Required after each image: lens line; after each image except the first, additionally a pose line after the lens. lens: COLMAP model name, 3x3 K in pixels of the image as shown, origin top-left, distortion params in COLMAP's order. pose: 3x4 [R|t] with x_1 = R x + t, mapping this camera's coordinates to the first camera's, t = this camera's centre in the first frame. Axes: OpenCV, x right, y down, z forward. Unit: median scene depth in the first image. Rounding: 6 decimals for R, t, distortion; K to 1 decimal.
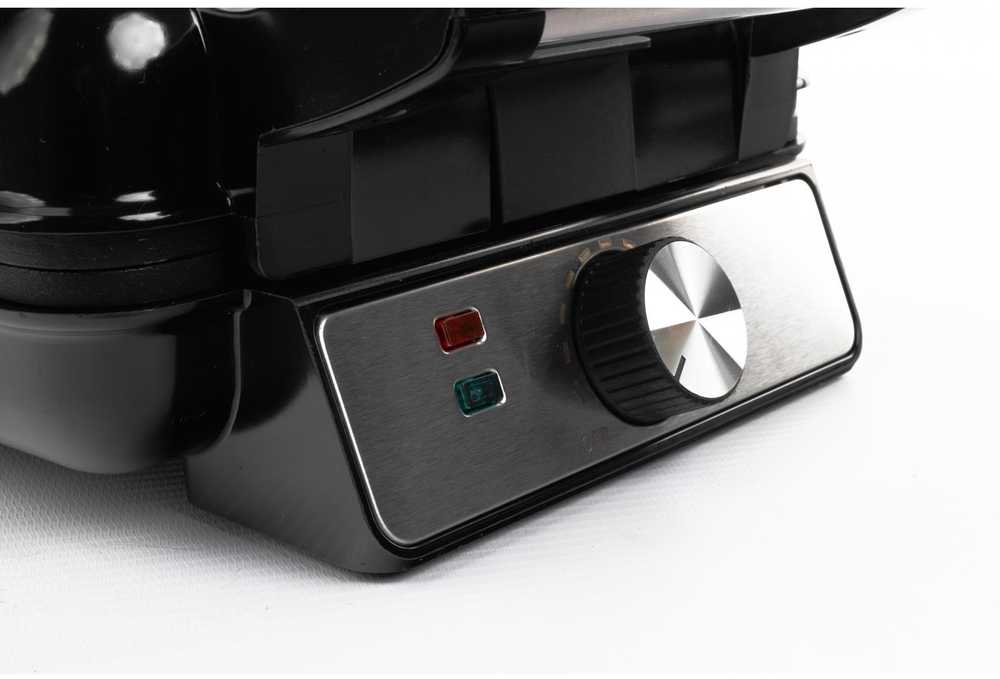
lens RADIAL K [[1836.4, 0, 500.0], [0, 1836.4, 339.5], [0, 0, 1]] dist [0.019347, 0.051295]
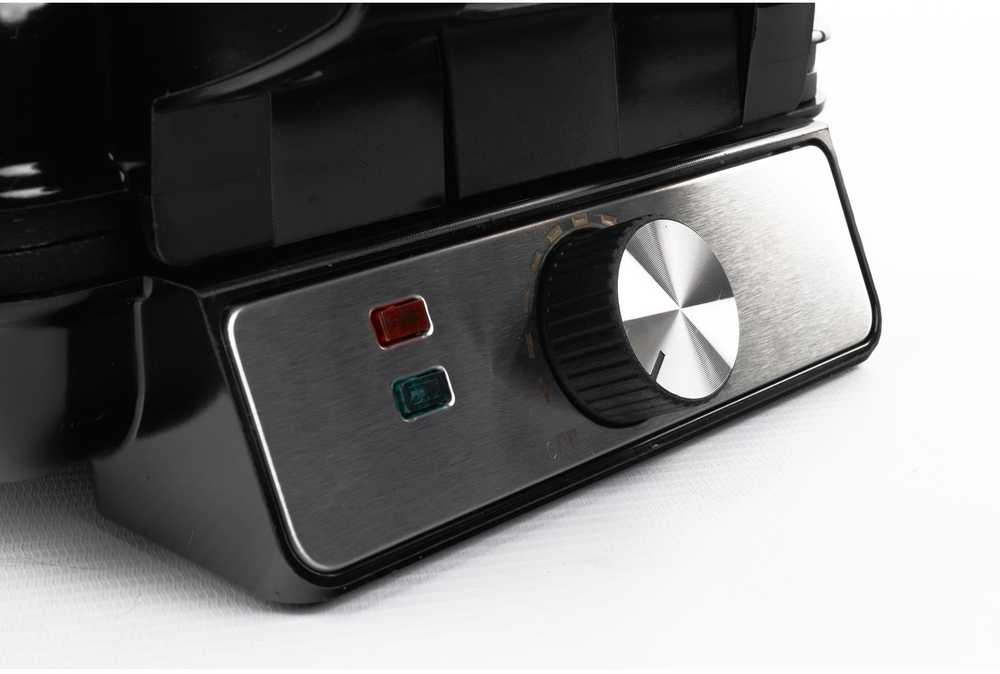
lens RADIAL K [[1832.7, 0, 500.0], [0, 1832.7, 337.0], [0, 0, 1]] dist [0.026356, 0.116029]
pose [[0.999200, 0.011713, -0.038233, 0.058104], [-0.010531, 0.999465, 0.030971, -0.025260], [0.038575, -0.030544, 0.998789, 0.126913]]
